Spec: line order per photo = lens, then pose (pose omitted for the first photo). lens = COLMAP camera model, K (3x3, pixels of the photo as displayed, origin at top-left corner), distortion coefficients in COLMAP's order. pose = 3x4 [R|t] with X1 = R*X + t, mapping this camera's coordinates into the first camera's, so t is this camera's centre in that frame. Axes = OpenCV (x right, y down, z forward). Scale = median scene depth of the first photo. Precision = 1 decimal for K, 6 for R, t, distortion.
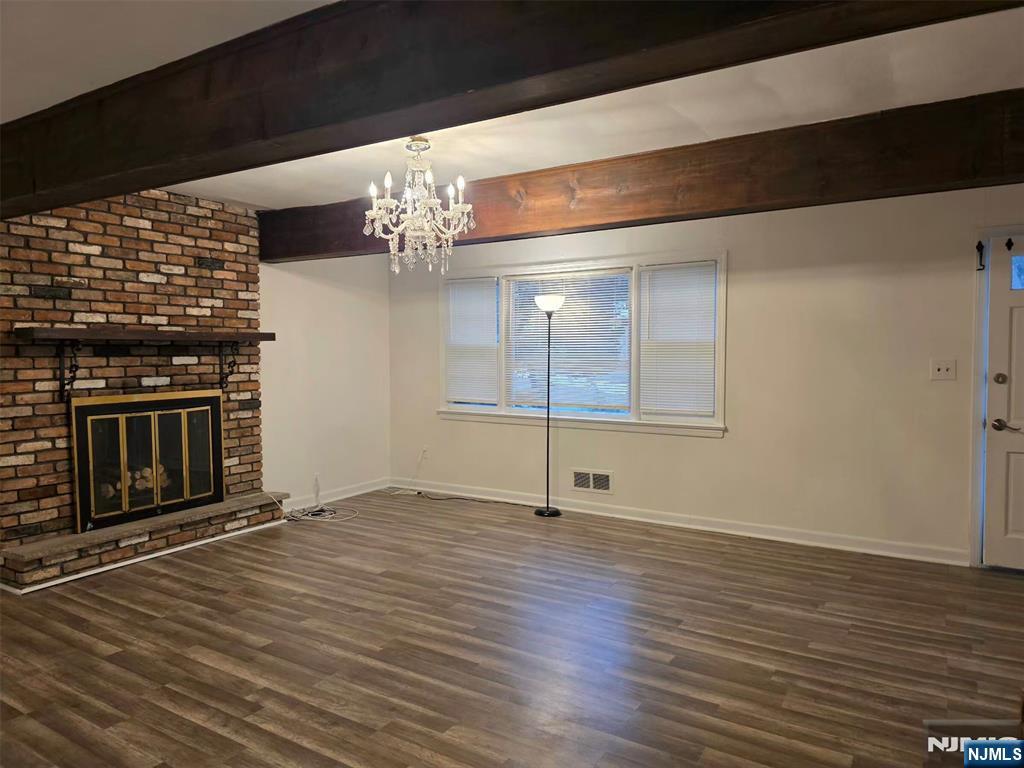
lens RADIAL K [[687.9, 0, 508.4], [0, 687.9, 383.1], [0, 0, 1]] dist [0.059728, -0.037784]
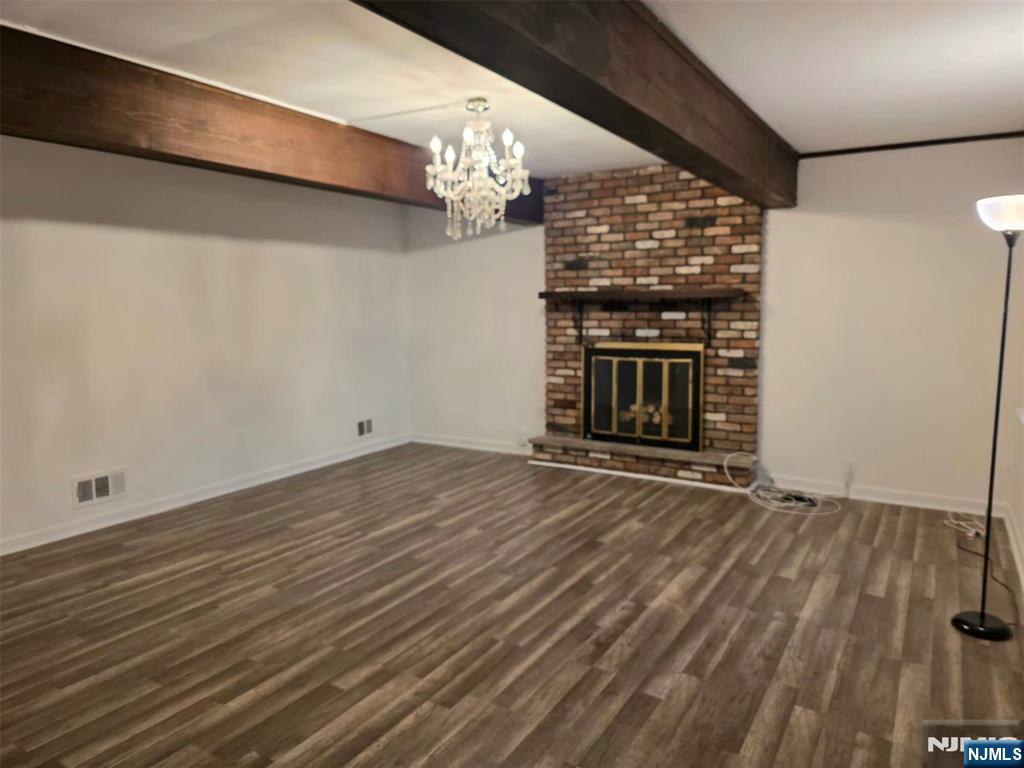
lens RADIAL K [[687.9, 0, 511.1], [0, 687.9, 381.6], [0, 0, 1]] dist [0.059728, -0.037784]
pose [[0.017503, 0.121267, -0.992466, 0.671531], [-0.041891, 0.991835, 0.120451, -0.053038], [0.998969, 0.039467, 0.022440, 0.763754]]
